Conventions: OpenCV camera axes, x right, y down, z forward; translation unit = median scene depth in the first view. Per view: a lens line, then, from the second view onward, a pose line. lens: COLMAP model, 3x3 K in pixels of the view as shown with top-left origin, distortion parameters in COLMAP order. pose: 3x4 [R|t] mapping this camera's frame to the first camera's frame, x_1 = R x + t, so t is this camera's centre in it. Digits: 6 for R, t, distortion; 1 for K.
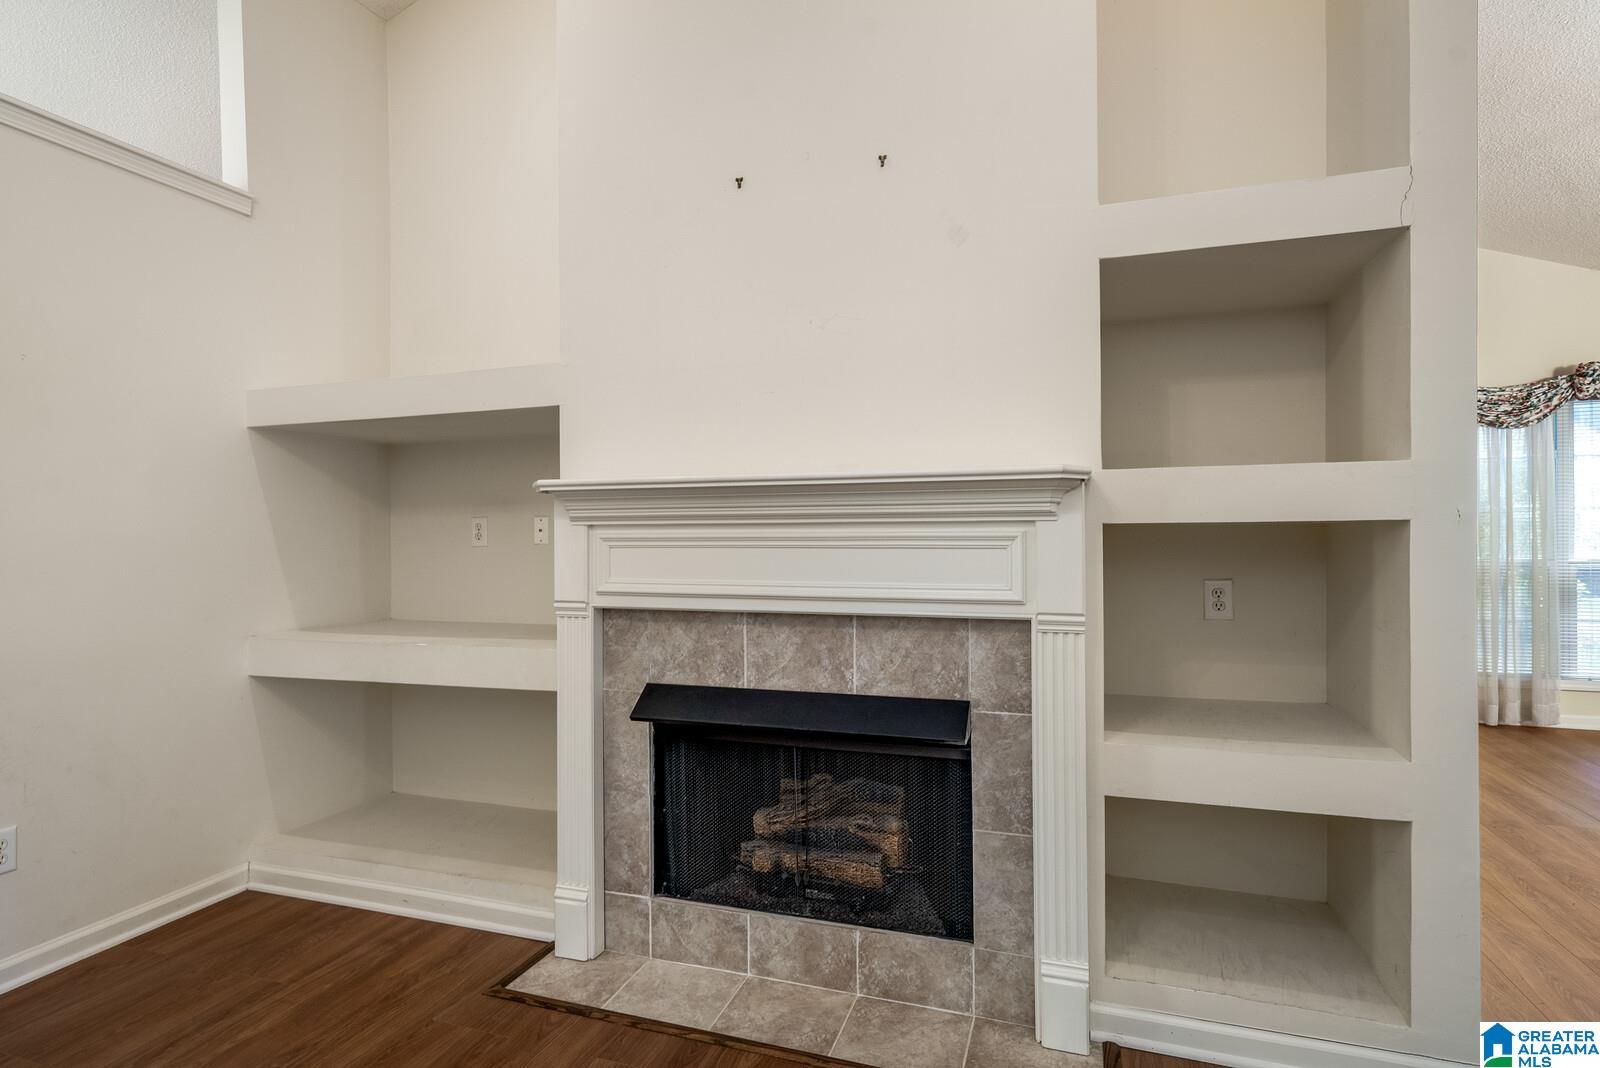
lens RADIAL K [[801.7, 0, 806.3], [0, 801.7, 531.8], [0, 0, 1]] dist [0.004792, -0.000400]
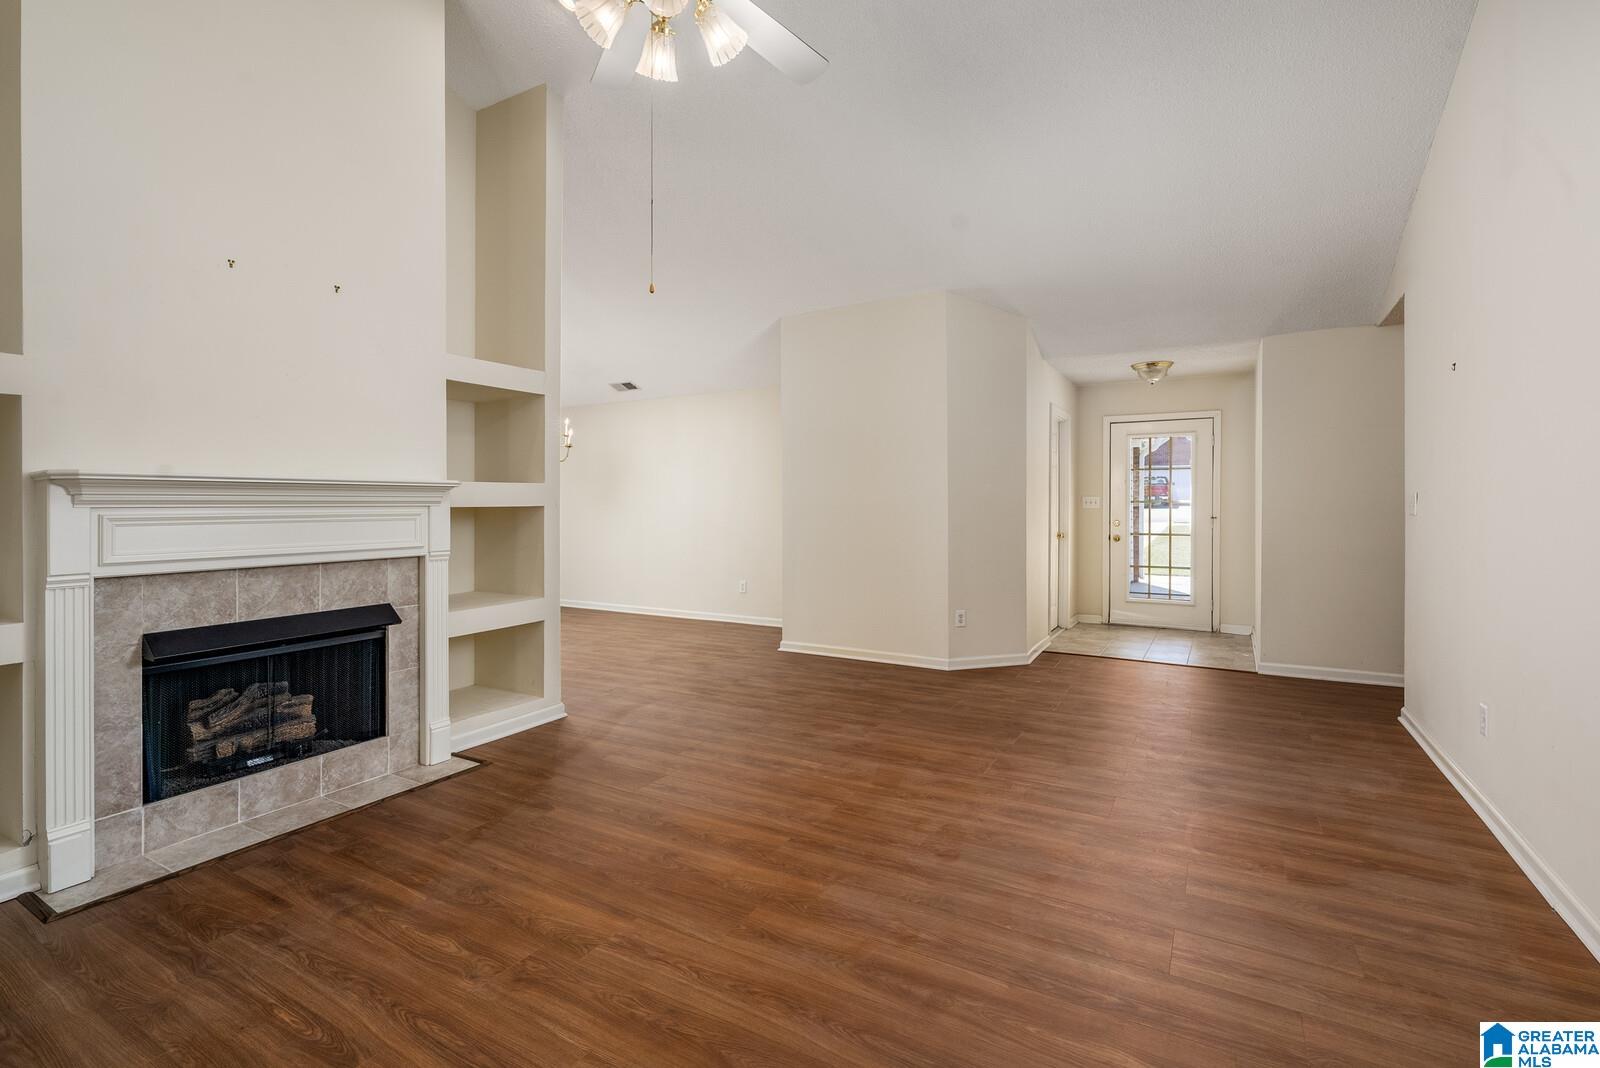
lens RADIAL K [[745.4, 0, 793.1], [0, 745.4, 502.9], [0, 0, 1]] dist [0.001687, 0.000152]
pose [[0.195604, 0.004974, 0.980670, -1.280876], [0.000005, 0.999987, -0.005073, -0.010673], [-0.980683, 0.000997, 0.195601, -0.244643]]
